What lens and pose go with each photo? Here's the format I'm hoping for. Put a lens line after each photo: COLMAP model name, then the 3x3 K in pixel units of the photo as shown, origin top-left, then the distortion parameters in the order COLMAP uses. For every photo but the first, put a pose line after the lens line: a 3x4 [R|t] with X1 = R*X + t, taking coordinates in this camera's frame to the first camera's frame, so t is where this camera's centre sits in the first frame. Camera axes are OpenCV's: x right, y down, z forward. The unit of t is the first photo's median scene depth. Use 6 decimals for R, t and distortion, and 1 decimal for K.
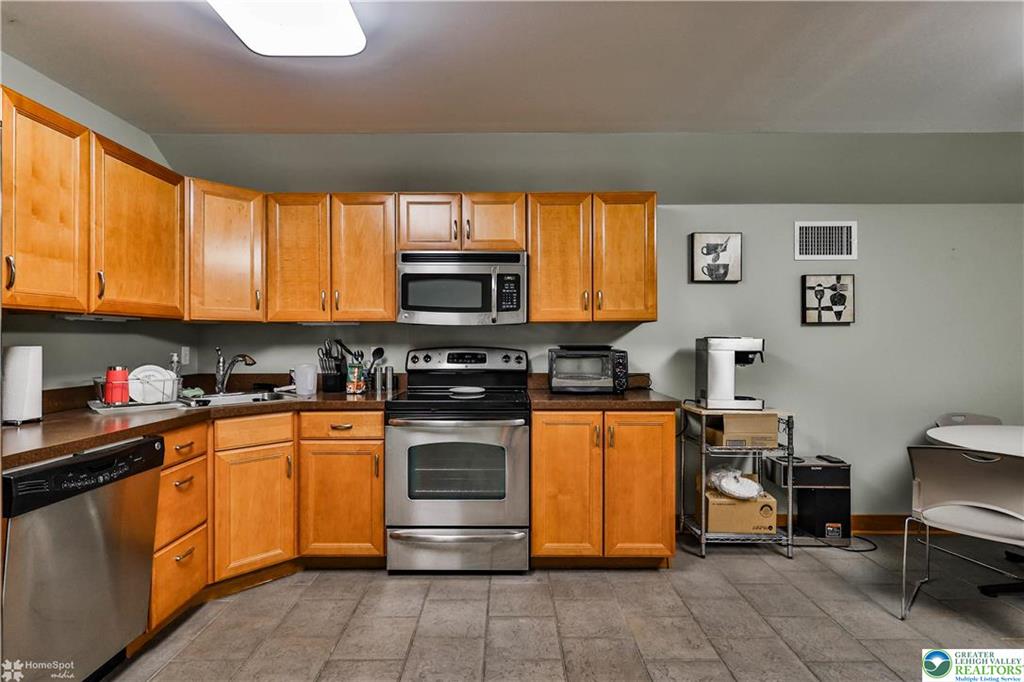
lens RADIAL K [[504.9, 0, 515.1], [0, 504.9, 336.6], [0, 0, 1]] dist [-0.001019, 0.002013]
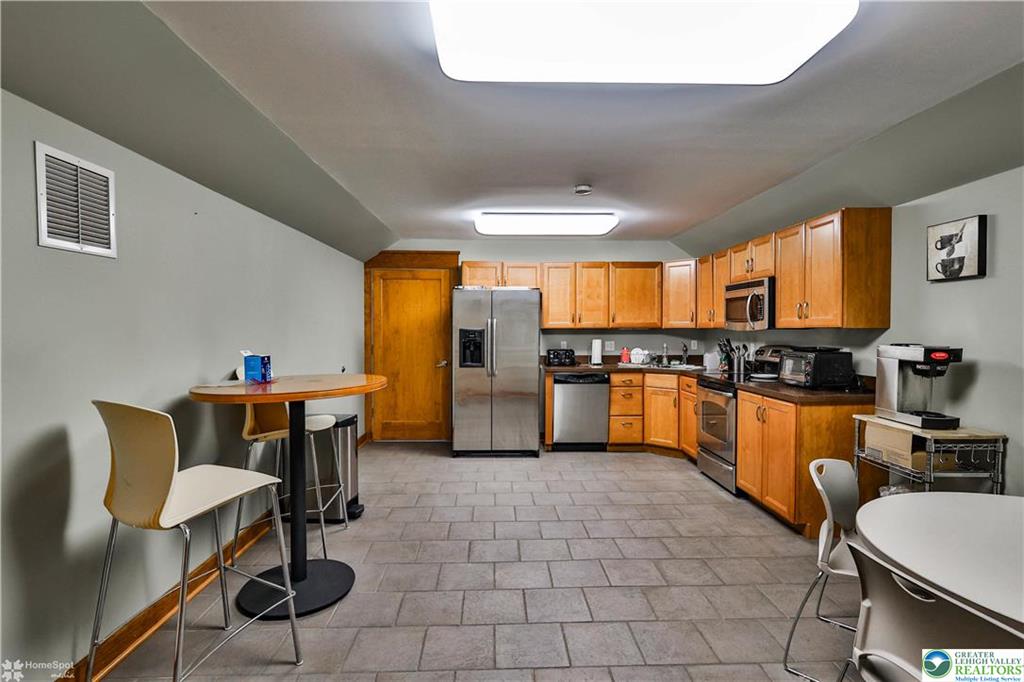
lens RADIAL K [[504.9, 0, 512.2], [0, 504.9, 338.5], [0, 0, 1]] dist [-0.001019, 0.002013]
pose [[0.036411, 0.020365, -0.999129, 1.382773], [0.006512, 0.999766, 0.020615, -0.035244], [0.999316, -0.007257, 0.036270, 0.258330]]
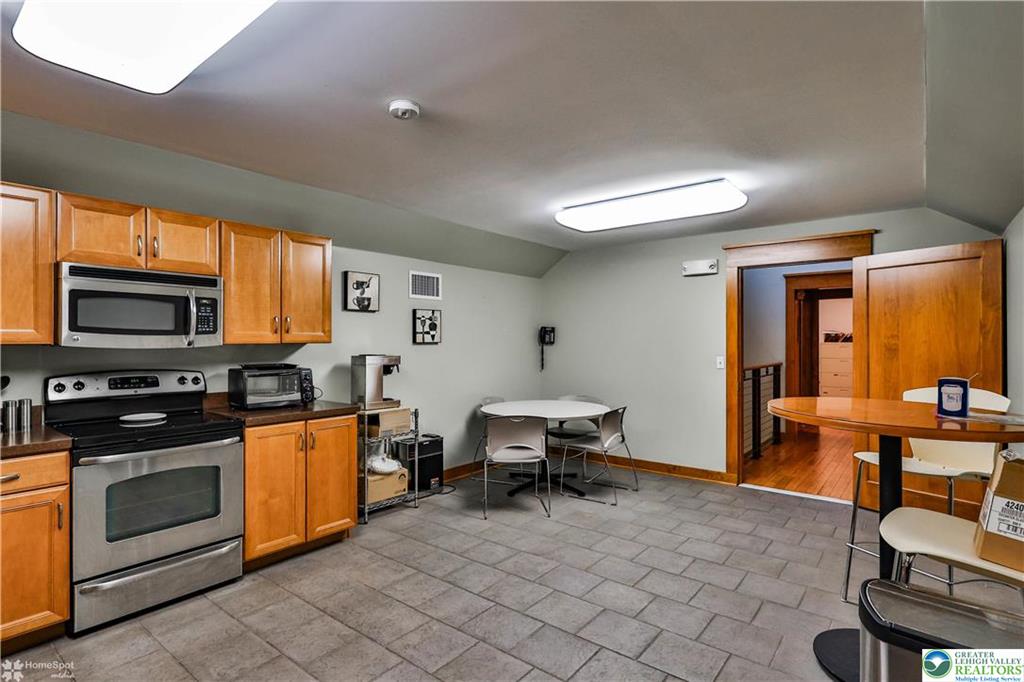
lens RADIAL K [[504.9, 0, 515.9], [0, 504.9, 342.5], [0, 0, 1]] dist [-0.001019, 0.002013]
pose [[0.623509, -0.000841, 0.781816, -0.409290], [-0.002210, 0.999994, 0.002839, -0.036970], [-0.781813, -0.003498, 0.623503, -0.119682]]
